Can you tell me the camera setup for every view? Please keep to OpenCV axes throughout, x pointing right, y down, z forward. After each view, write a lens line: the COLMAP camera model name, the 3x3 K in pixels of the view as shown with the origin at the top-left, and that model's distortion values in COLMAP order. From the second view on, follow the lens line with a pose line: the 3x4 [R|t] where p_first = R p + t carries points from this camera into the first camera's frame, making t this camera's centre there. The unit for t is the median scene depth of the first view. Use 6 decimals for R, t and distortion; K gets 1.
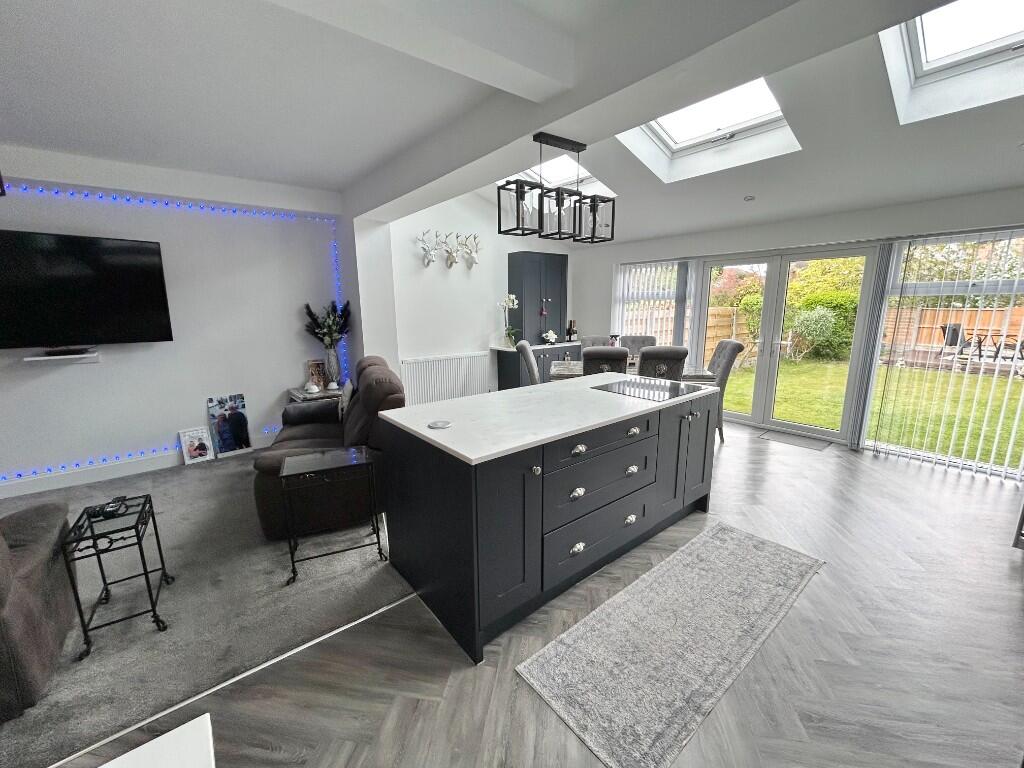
lens RADIAL K [[410.4, 0, 505.5], [0, 410.4, 384.7], [0, 0, 1]] dist [0.006599, -0.001257]
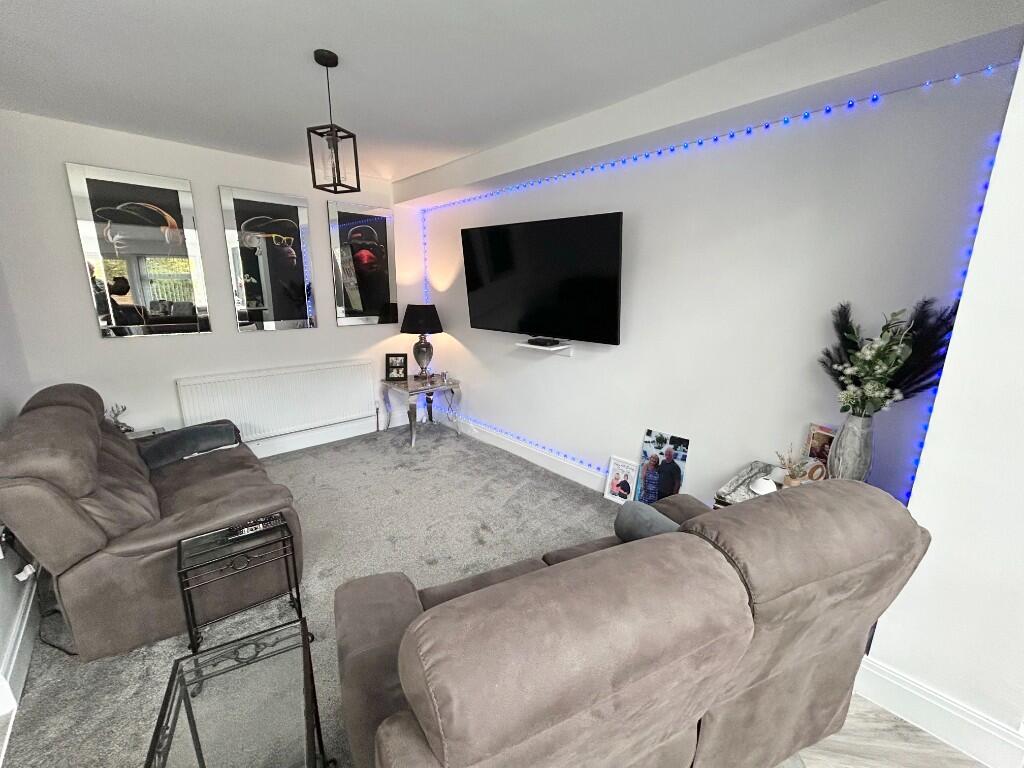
lens RADIAL K [[410.4, 0, 505.8], [0, 410.4, 378.6], [0, 0, 1]] dist [0.006599, -0.001257]
pose [[0.058120, 0.229603, -0.971548, -0.061915], [-0.200810, 0.955990, 0.213913, -0.152968], [0.977905, 0.182664, 0.101669, 0.664297]]
